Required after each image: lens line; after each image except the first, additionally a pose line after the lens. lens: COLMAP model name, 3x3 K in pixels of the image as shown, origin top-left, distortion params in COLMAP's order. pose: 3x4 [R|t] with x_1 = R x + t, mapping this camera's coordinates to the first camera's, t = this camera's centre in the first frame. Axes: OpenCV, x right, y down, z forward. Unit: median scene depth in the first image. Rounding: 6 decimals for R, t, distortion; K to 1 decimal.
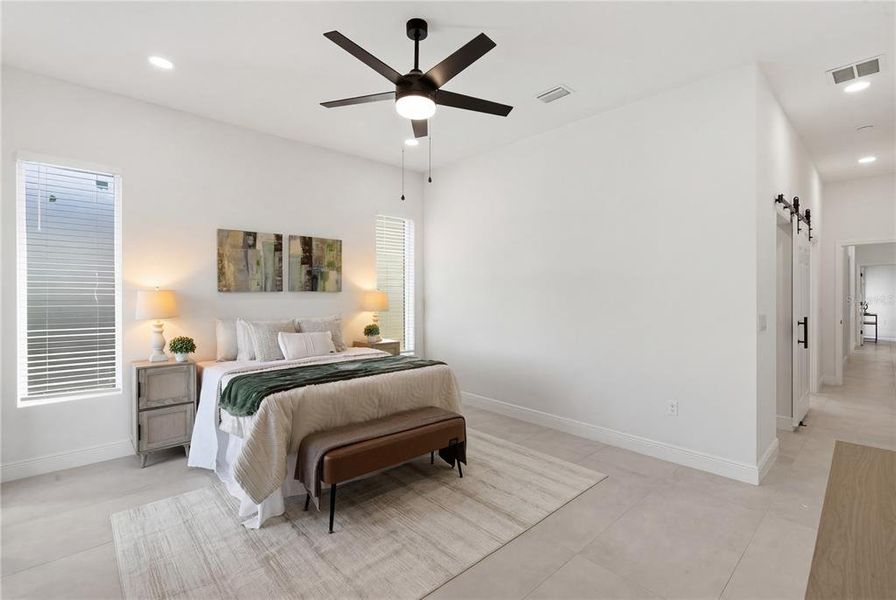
lens RADIAL K [[405.9, 0, 442.5], [0, 405.9, 299.6], [0, 0, 1]] dist [-0.005807, 0.002181]
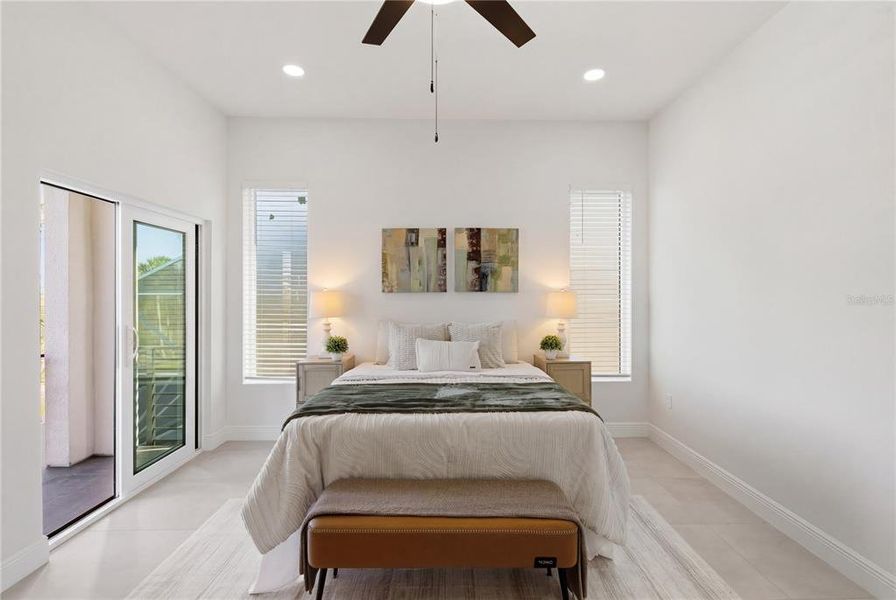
lens RADIAL K [[405.9, 0, 448.0], [0, 405.9, 294.2], [0, 0, 1]] dist [-0.005807, 0.002181]
pose [[0.758057, 0.000387, -0.652188, 0.191380], [-0.011812, 0.999844, -0.013136, -0.003727], [0.652081, 0.017662, 0.757943, 0.330261]]
